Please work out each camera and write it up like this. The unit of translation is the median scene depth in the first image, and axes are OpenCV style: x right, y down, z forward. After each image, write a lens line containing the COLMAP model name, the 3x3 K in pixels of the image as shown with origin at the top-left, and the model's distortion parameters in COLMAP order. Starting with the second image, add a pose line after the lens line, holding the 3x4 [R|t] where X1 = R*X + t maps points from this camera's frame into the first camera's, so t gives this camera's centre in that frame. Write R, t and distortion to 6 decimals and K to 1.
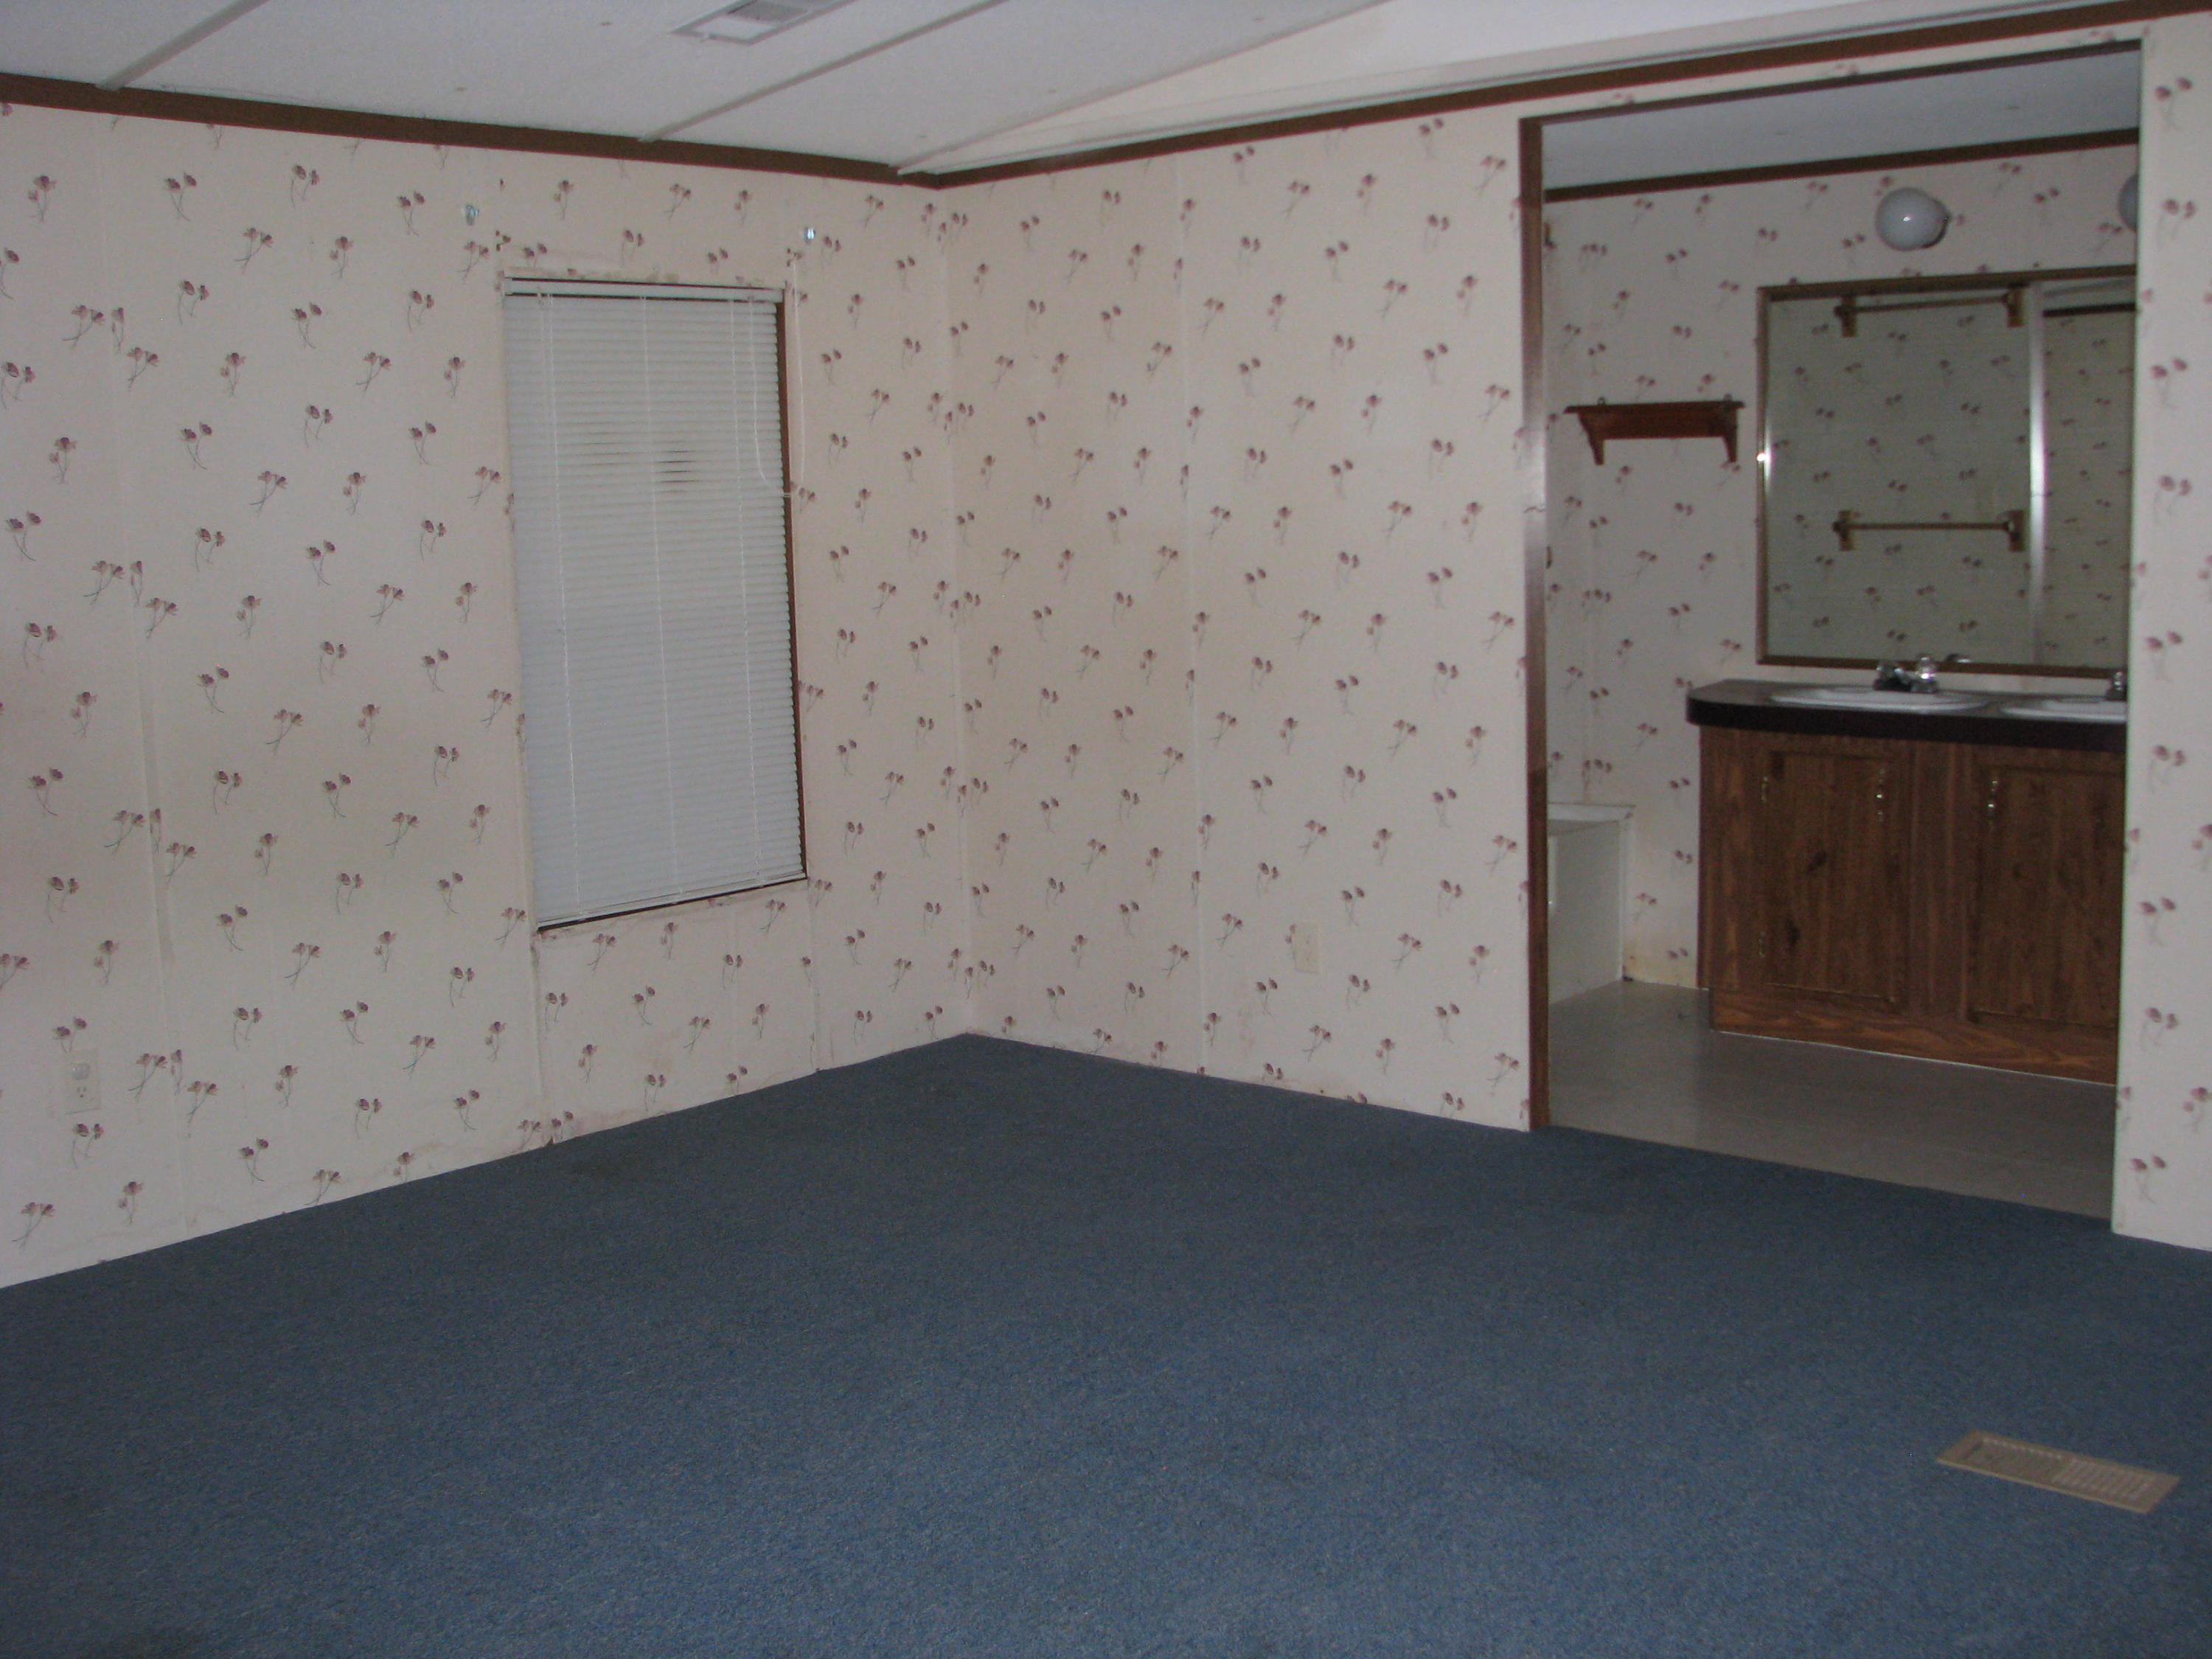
lens RADIAL K [[2451.5, 0, 1105.2], [0, 2451.5, 831.2], [0, 0, 1]] dist [-0.148122, 0.006839]
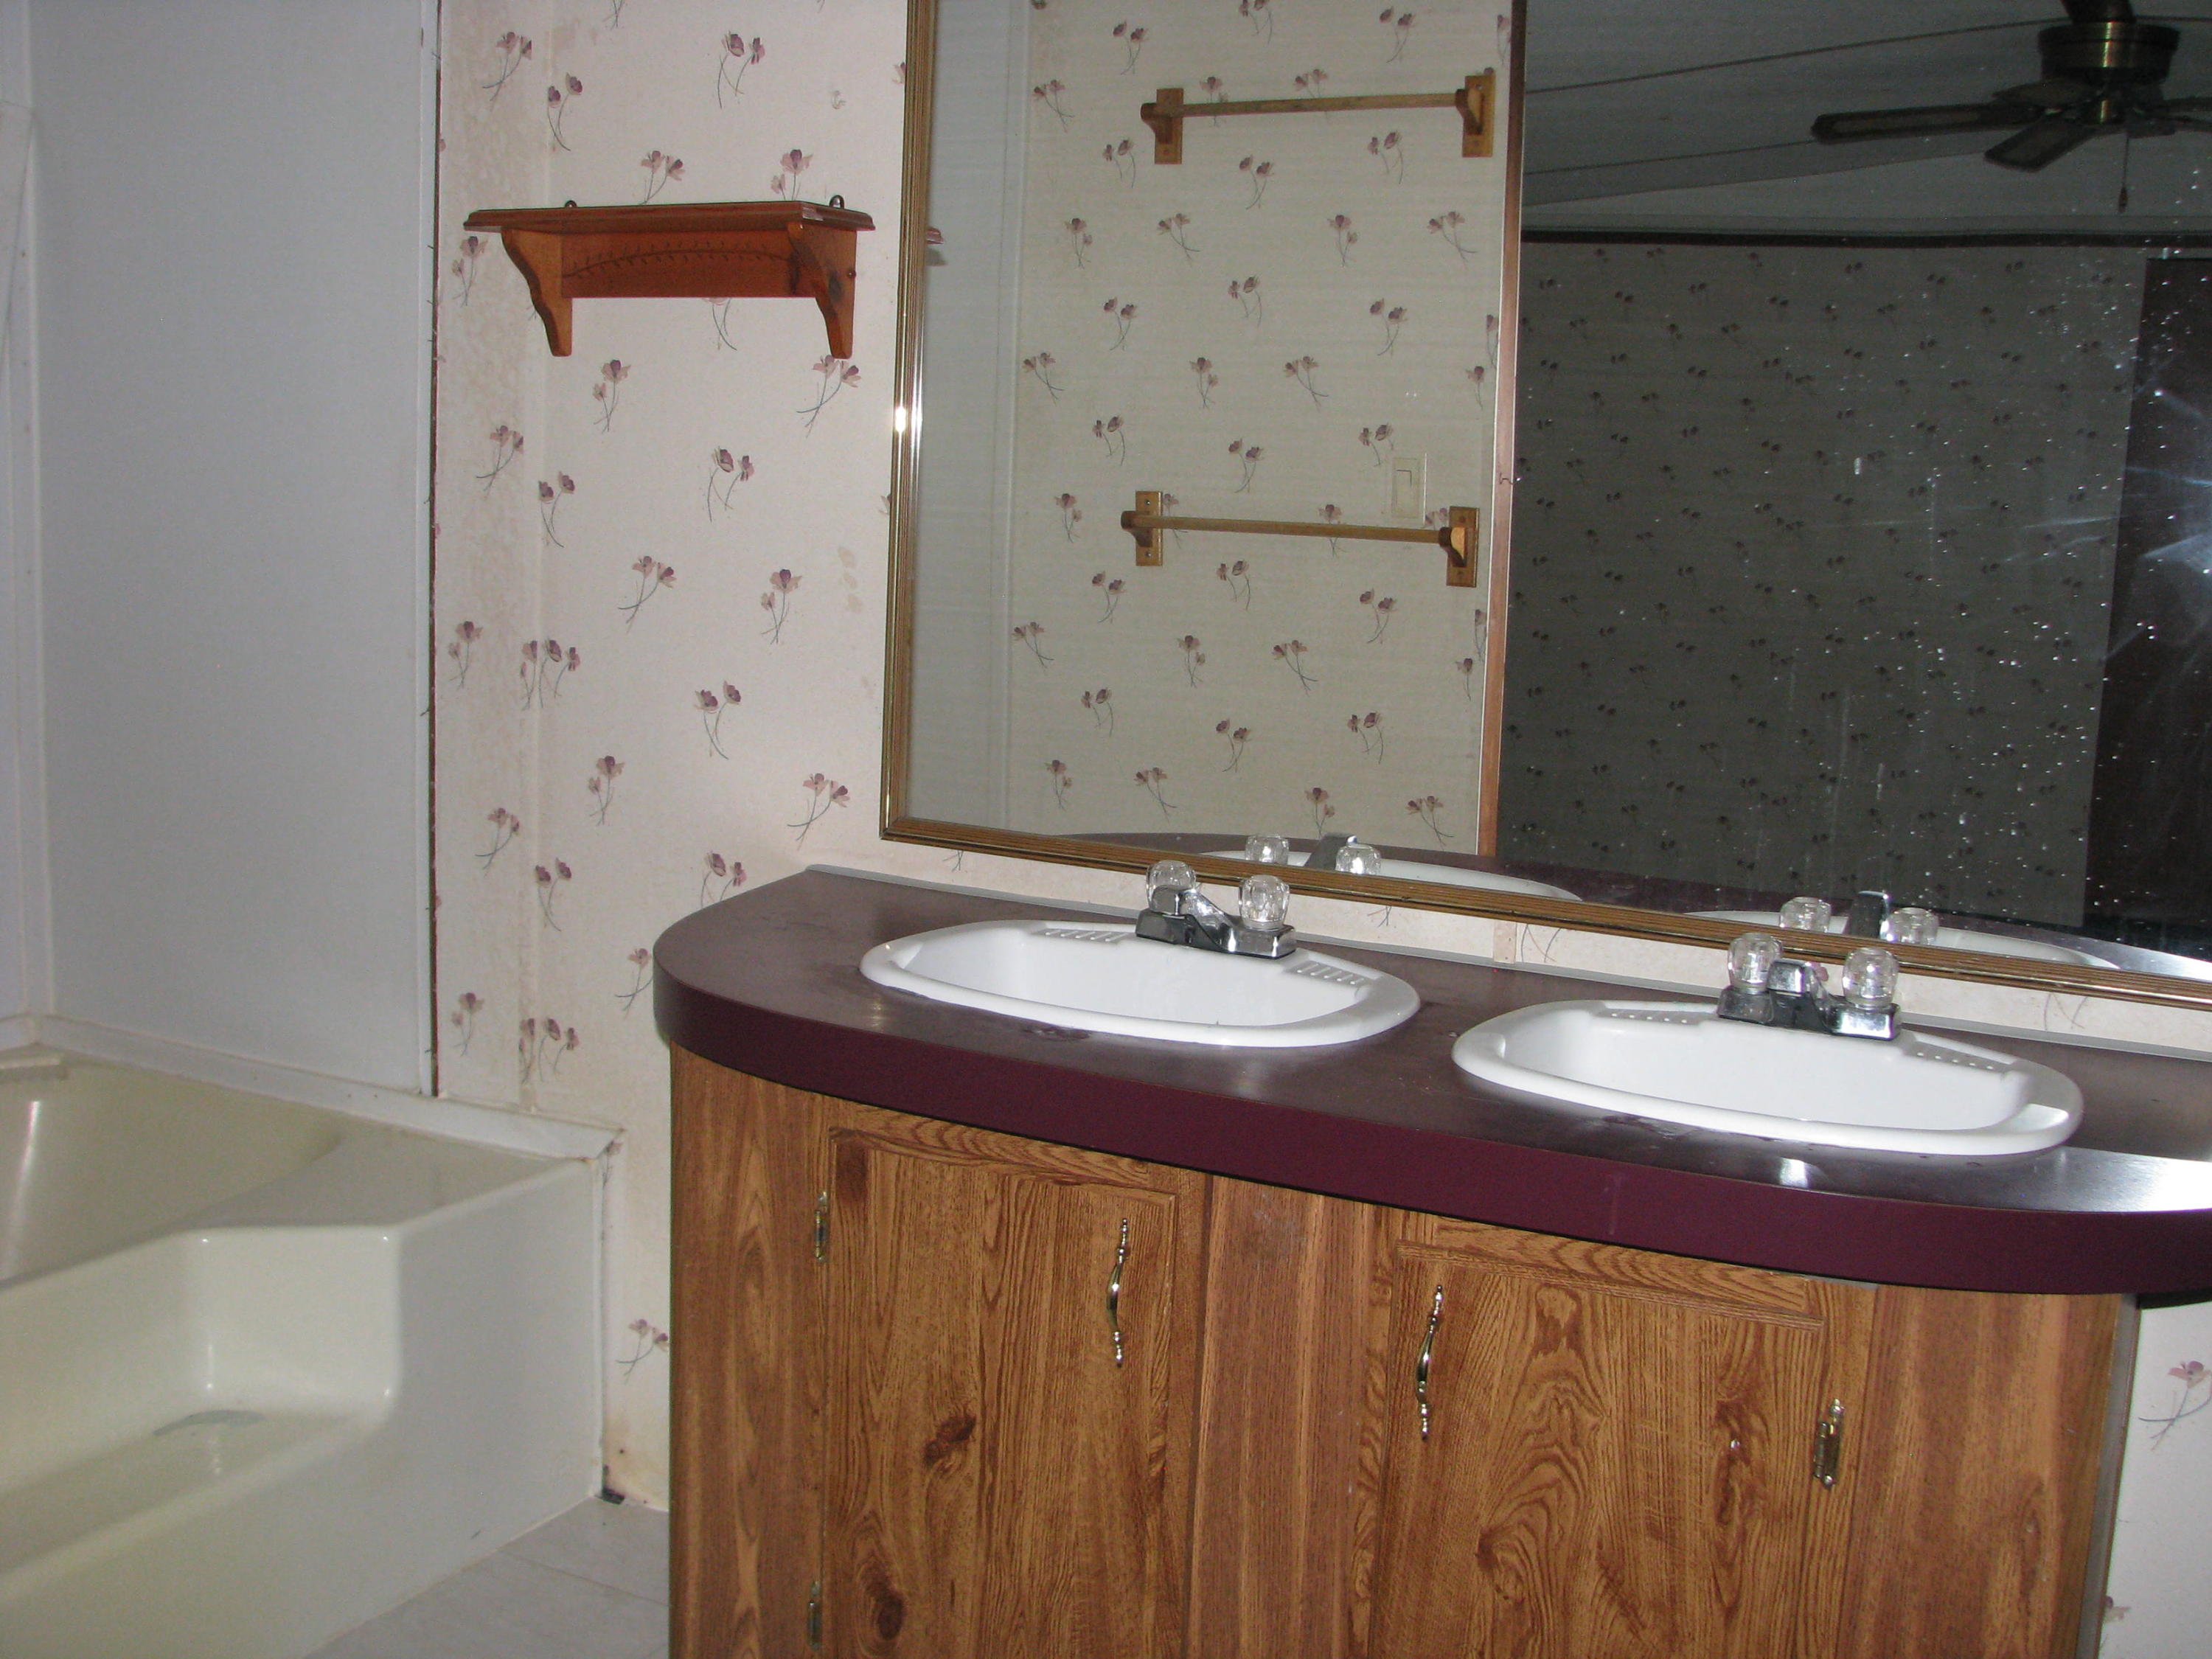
lens RADIAL K [[2369.7, 0, 1118.6], [0, 2369.7, 850.1], [0, 0, 1]] dist [-0.191254, 0.248134]
pose [[0.968226, 0.025911, 0.248733, 0.205414], [-0.032190, 0.999257, 0.021212, -0.076644], [-0.247998, -0.028545, 0.968340, 0.585966]]
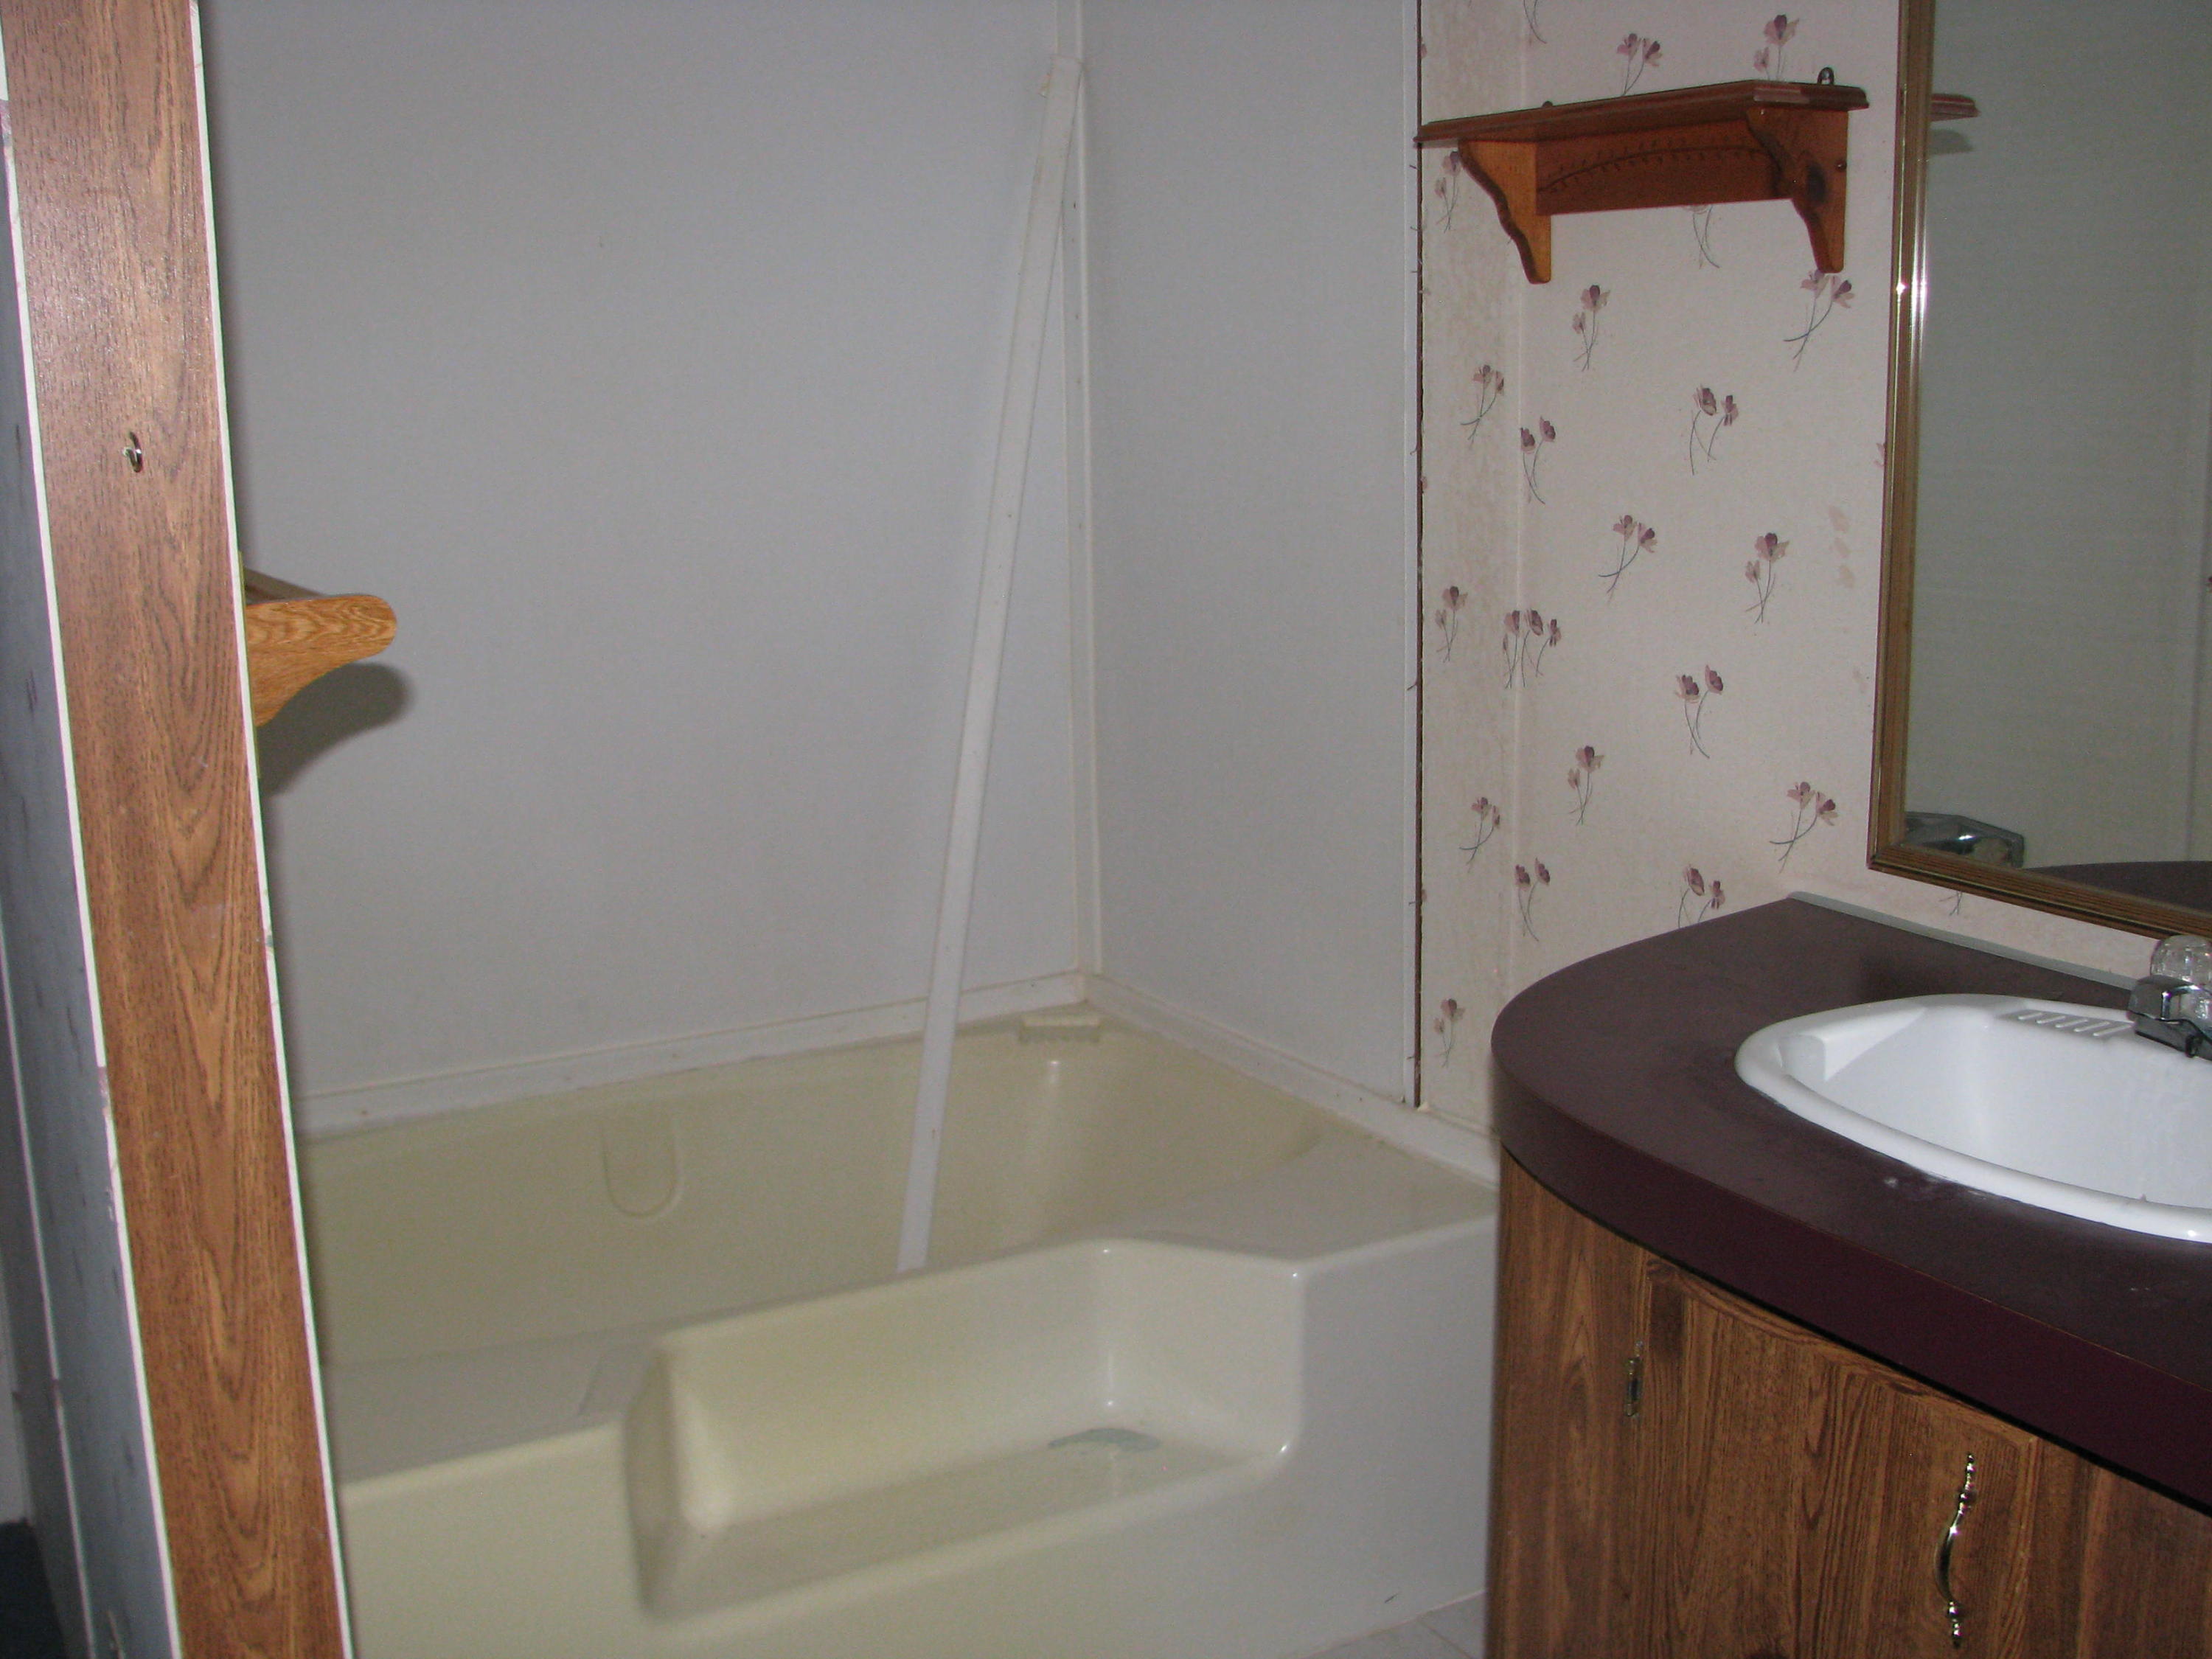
lens RADIAL K [[2369.7, 0, 1118.6], [0, 2369.7, 850.1], [0, 0, 1]] dist [-0.191254, 0.248134]
pose [[0.945365, 0.073087, -0.317716, 0.272057], [-0.046905, 0.994900, 0.089299, -0.095482], [0.322622, -0.069518, 0.943971, 0.651012]]
